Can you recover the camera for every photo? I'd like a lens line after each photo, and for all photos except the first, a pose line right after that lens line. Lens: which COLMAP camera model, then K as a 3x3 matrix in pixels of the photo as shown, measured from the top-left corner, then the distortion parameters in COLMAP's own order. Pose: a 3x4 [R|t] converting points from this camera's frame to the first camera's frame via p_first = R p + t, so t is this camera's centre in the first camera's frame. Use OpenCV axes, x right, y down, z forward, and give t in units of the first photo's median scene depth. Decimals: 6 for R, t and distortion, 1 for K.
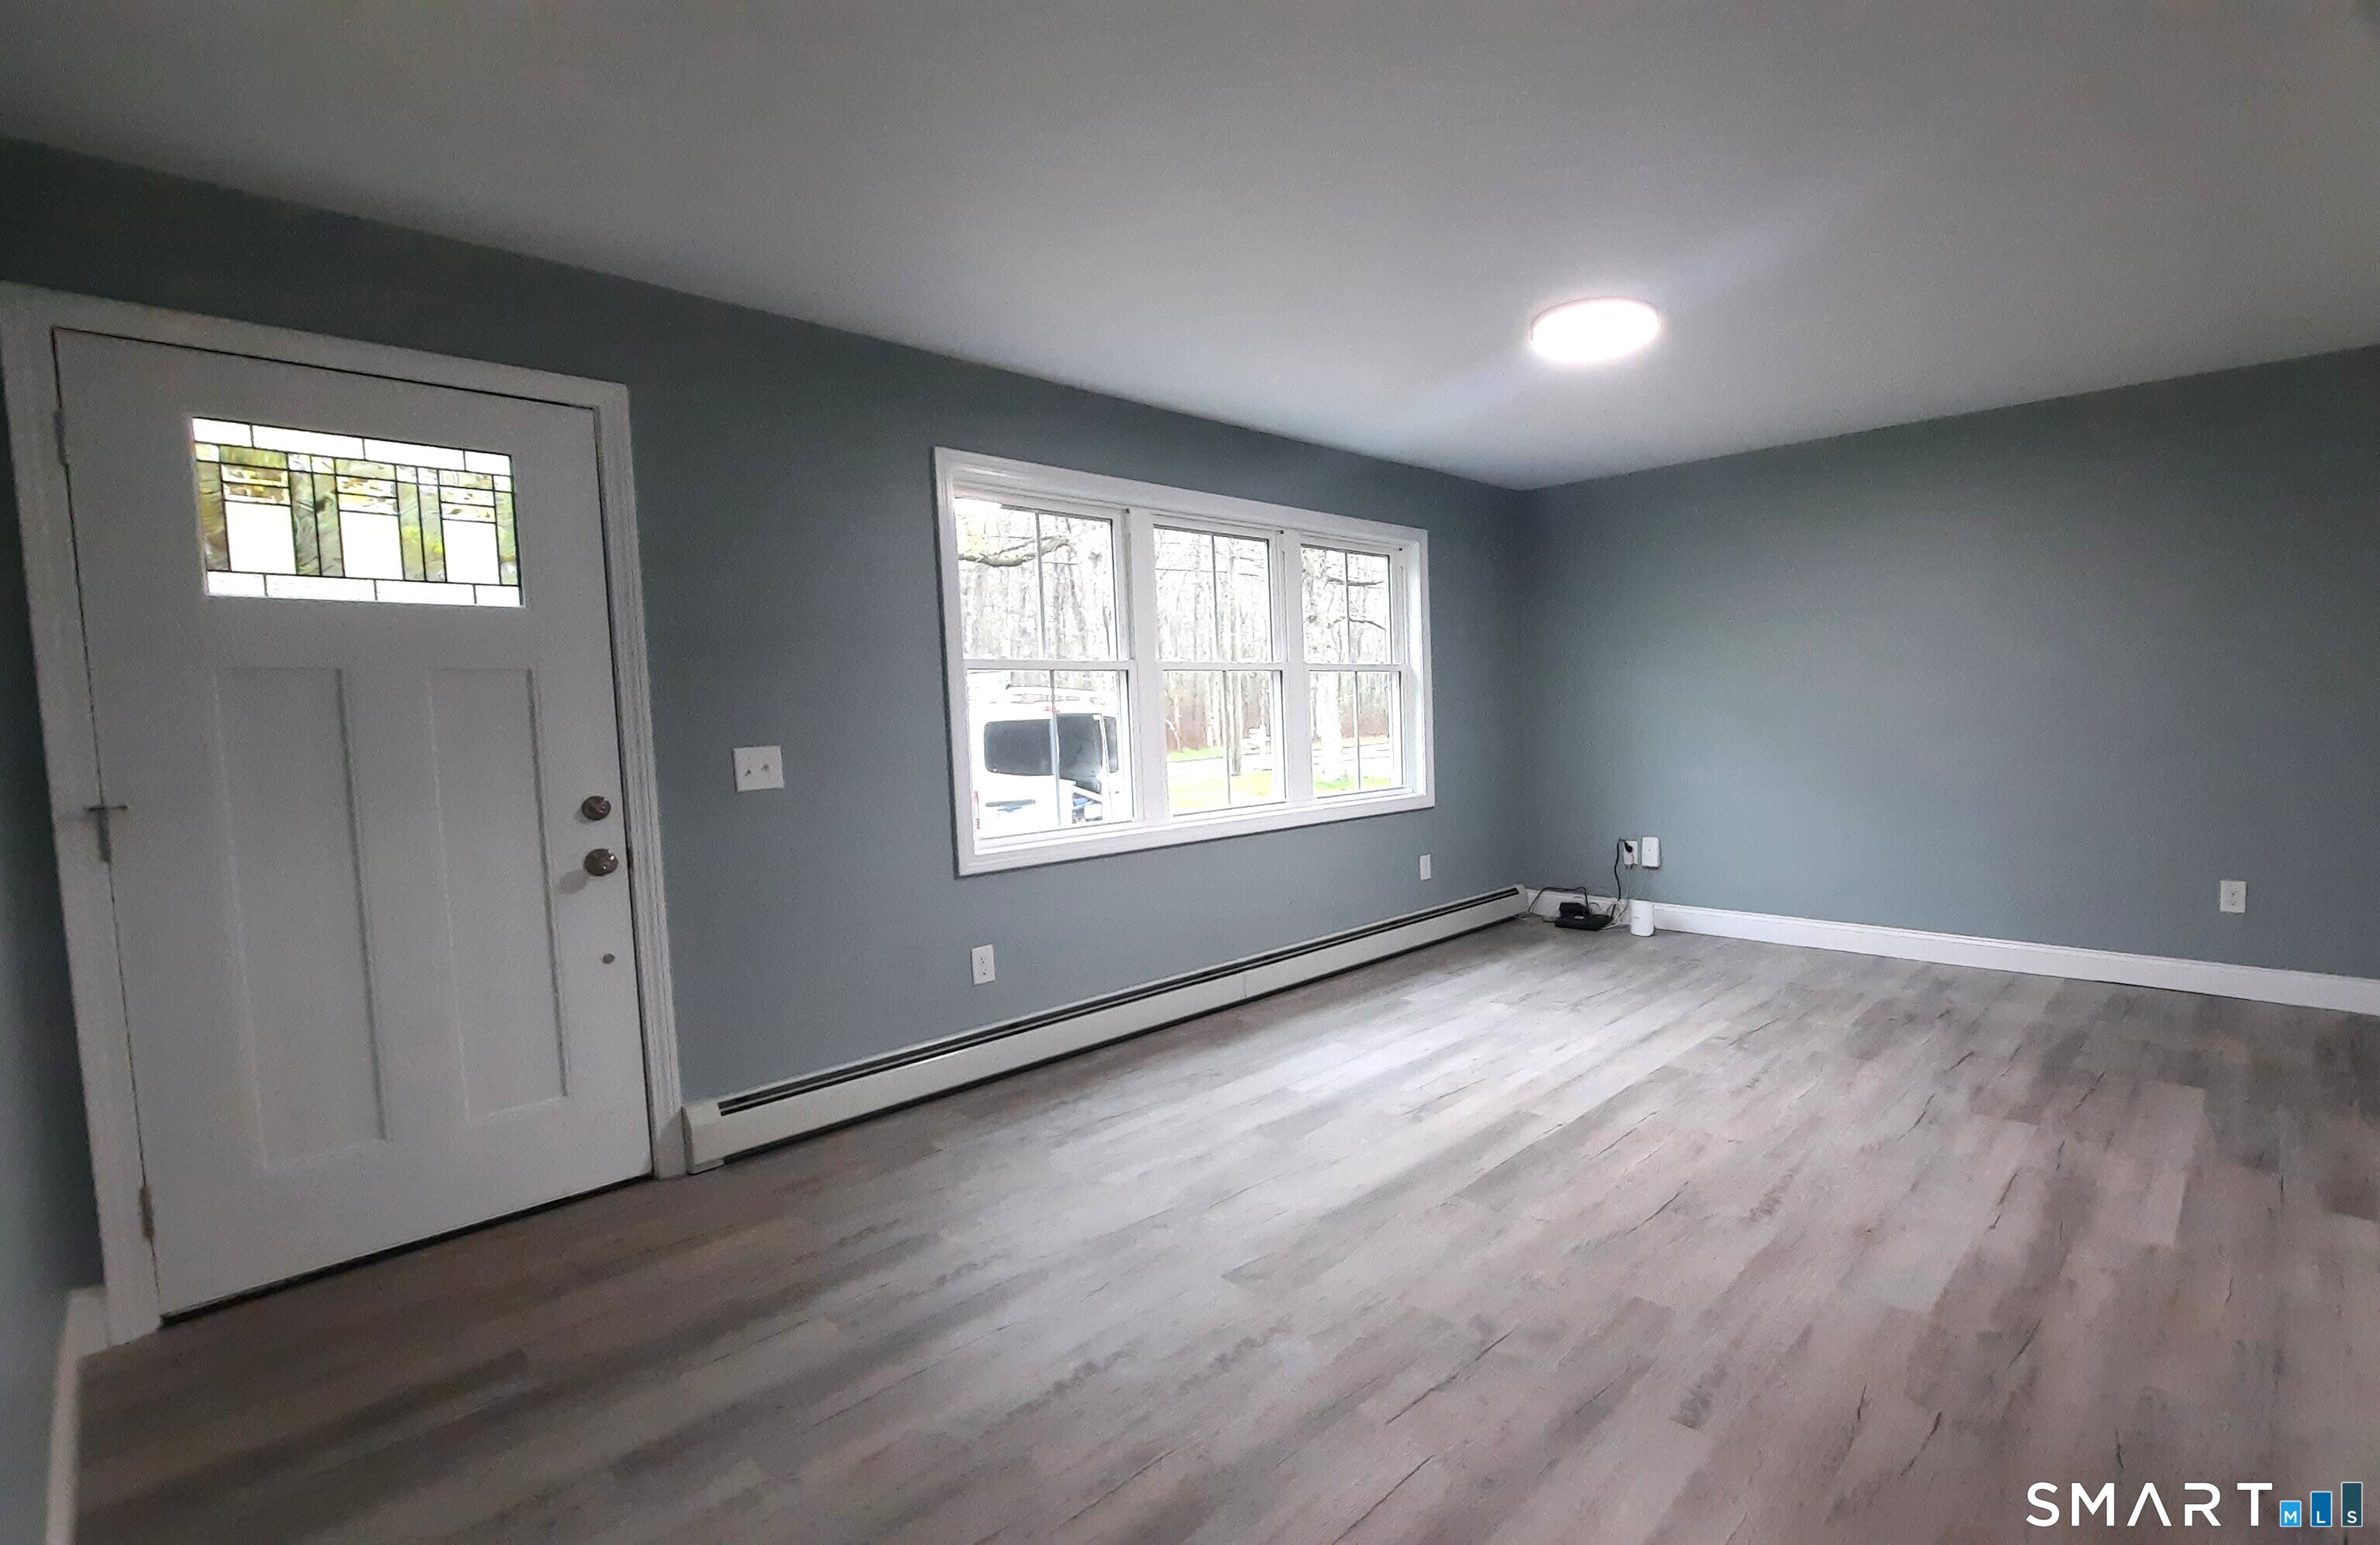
lens RADIAL K [[1095.3, 0, 1336.7], [0, 1095.3, 778.4], [0, 0, 1]] dist [-0.000968, -0.000753]
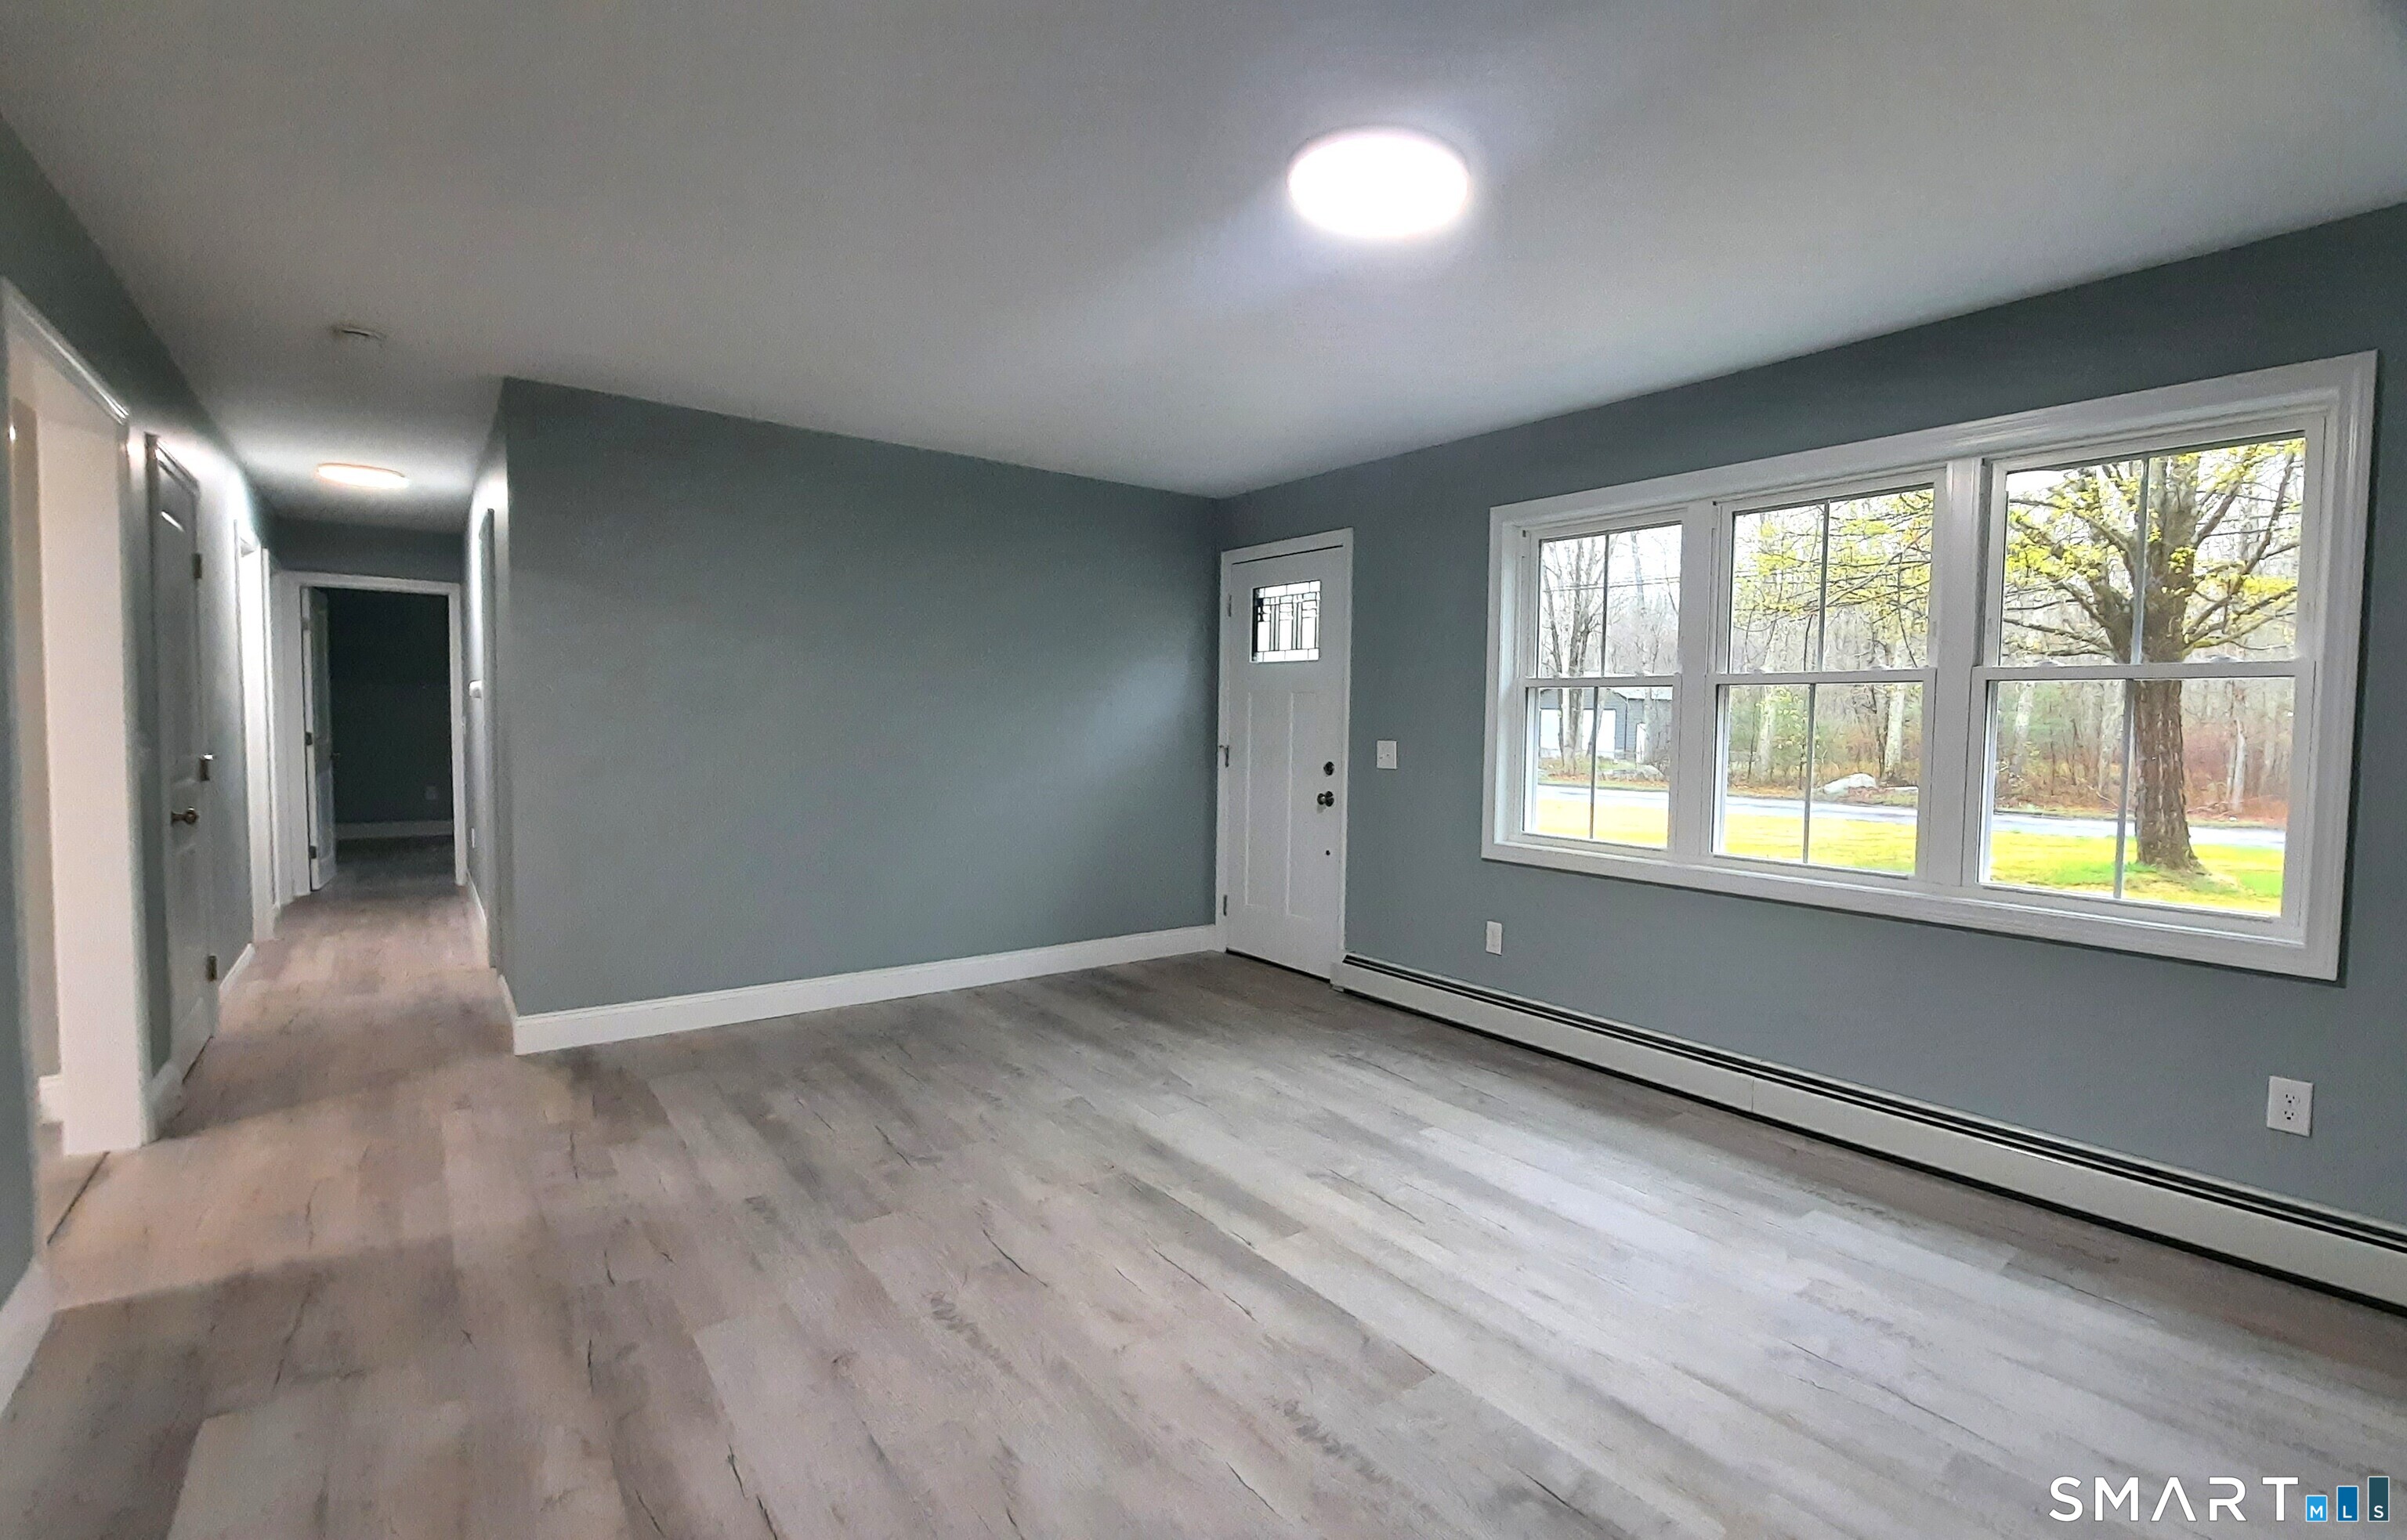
lens RADIAL K [[882.1, 0, 1203.5], [0, 882.1, 770.0], [0, 0, 1]] dist [-0.000260, -0.000088]
pose [[-0.109813, 0.087755, -0.990071, 0.737692], [-0.079884, 0.992093, 0.096794, -0.088313], [0.990737, 0.089720, -0.101935, 0.885582]]
